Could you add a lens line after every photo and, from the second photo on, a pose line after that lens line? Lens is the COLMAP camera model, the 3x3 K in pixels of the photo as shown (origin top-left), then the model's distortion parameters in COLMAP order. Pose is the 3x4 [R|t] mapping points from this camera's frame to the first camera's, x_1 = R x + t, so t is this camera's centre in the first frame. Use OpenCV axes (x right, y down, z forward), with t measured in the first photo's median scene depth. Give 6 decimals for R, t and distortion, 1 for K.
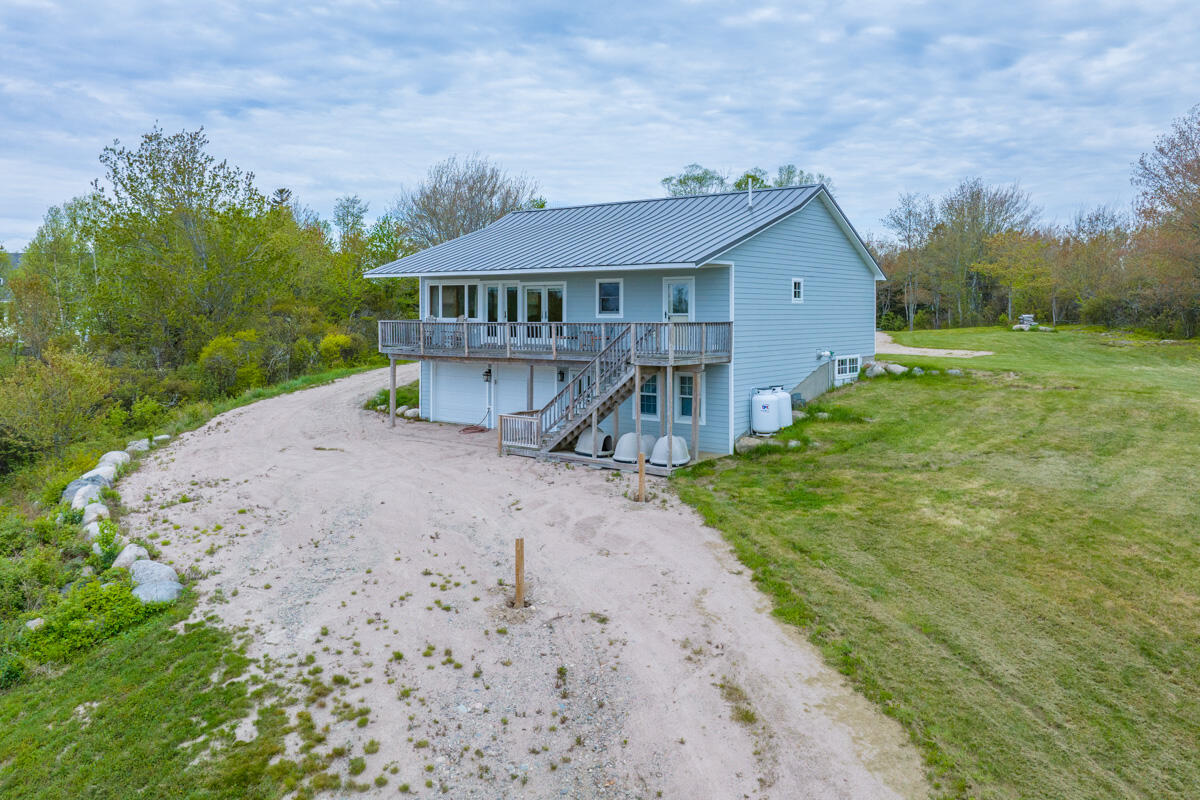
lens RADIAL K [[883.5, 0, 560.3], [0, 883.5, 278.5], [0, 0, 1]] dist [-0.010437, -0.003283]
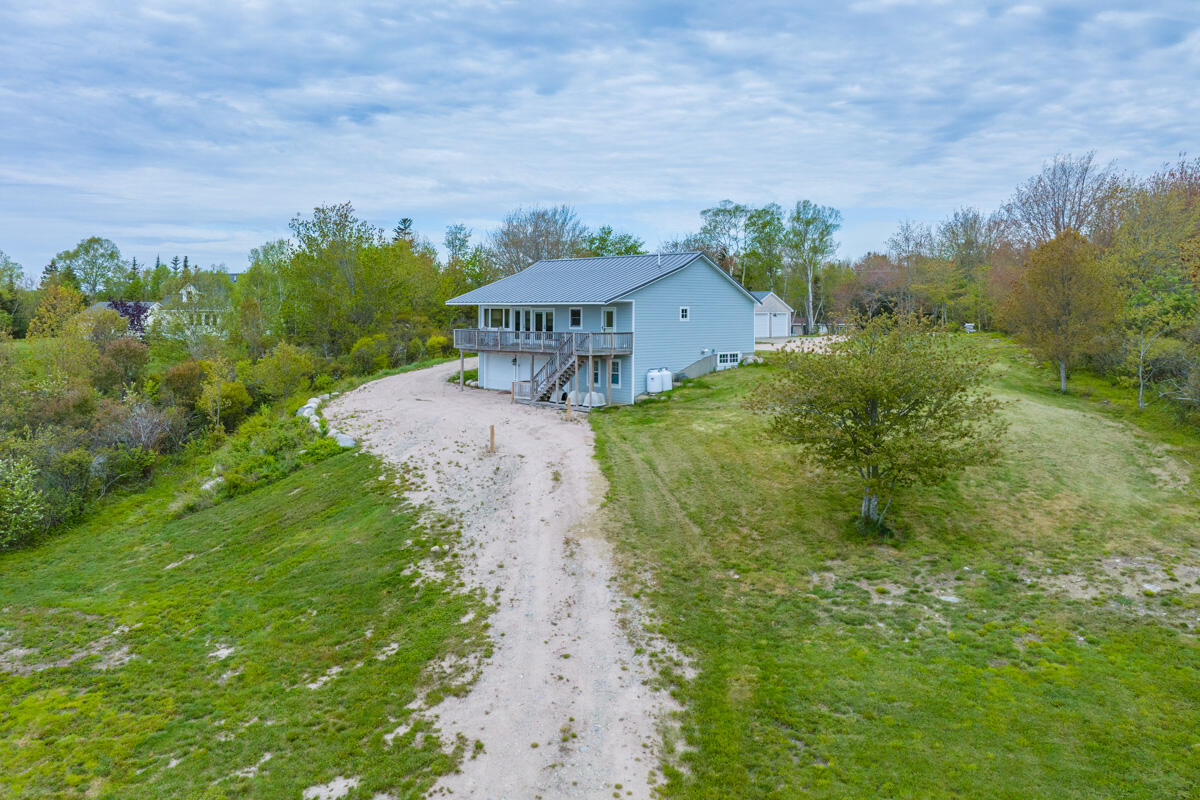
lens RADIAL K [[883.5, 0, 560.3], [0, 883.5, 278.5], [0, 0, 1]] dist [-0.010437, -0.003283]
pose [[0.990815, -0.002650, -0.135195, 0.266713], [0.002898, 0.999994, 0.001633, -0.061317], [0.135190, -0.002010, 0.990818, -0.775613]]
